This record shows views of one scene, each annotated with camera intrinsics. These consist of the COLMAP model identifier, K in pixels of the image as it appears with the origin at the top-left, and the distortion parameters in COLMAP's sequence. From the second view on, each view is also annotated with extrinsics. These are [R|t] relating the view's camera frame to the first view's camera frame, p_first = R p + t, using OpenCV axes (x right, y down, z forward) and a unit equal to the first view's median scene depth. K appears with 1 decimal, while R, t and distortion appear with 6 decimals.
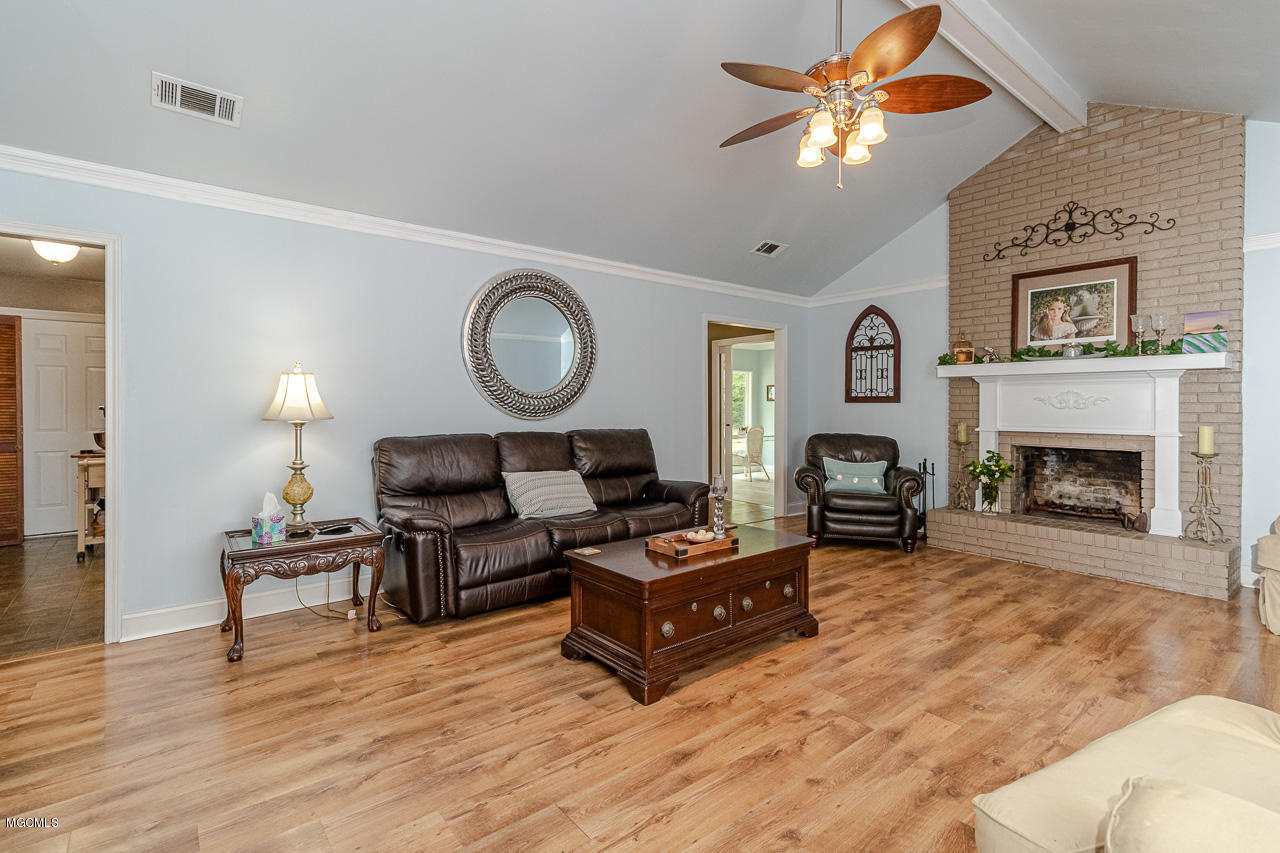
lens RADIAL K [[596.3, 0, 640.2], [0, 596.3, 411.4], [0, 0, 1]] dist [0.002459, -0.000066]
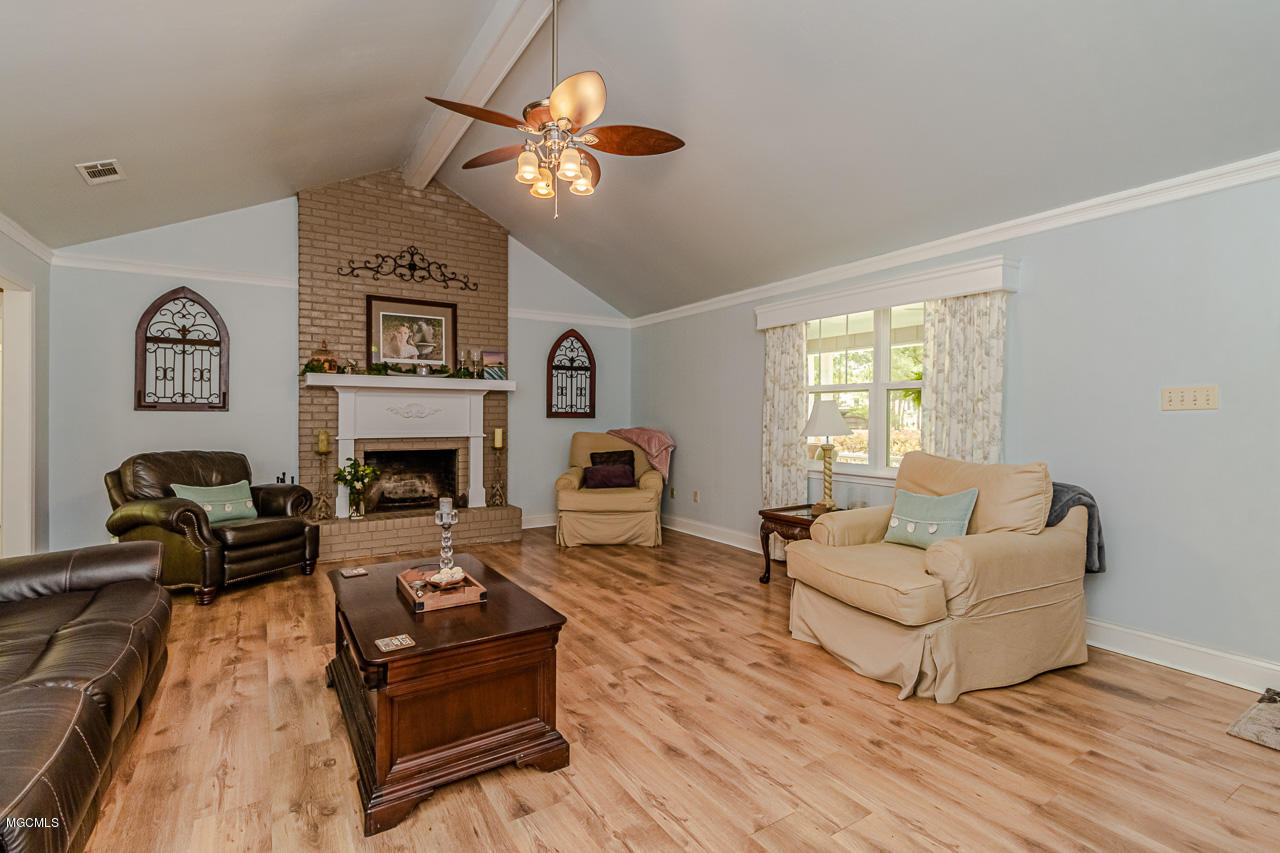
lens RADIAL K [[596.3, 0, 640.2], [0, 596.3, 411.4], [0, 0, 1]] dist [0.002459, -0.000066]
pose [[0.111304, 0.007424, 0.993759, -0.444393], [0.008774, 0.999926, -0.008453, -0.002346], [-0.993748, 0.009660, 0.111230, 0.426586]]
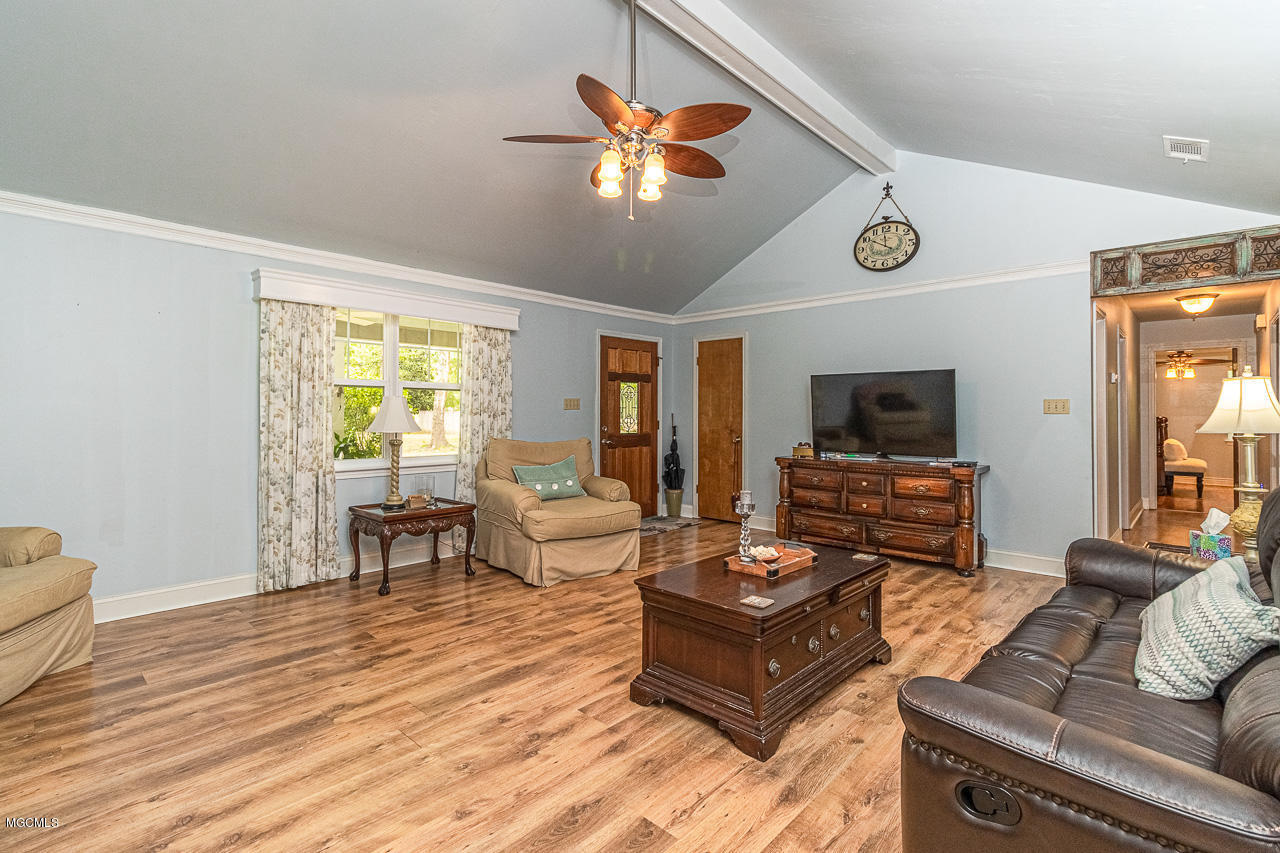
lens RADIAL K [[596.3, 0, 640.2], [0, 596.3, 411.4], [0, 0, 1]] dist [0.002459, -0.000066]
pose [[-0.990657, -0.006200, -0.136239, 0.276780], [-0.007500, 0.999931, 0.009032, -0.013389], [0.136173, 0.009969, -0.990635, 1.250163]]
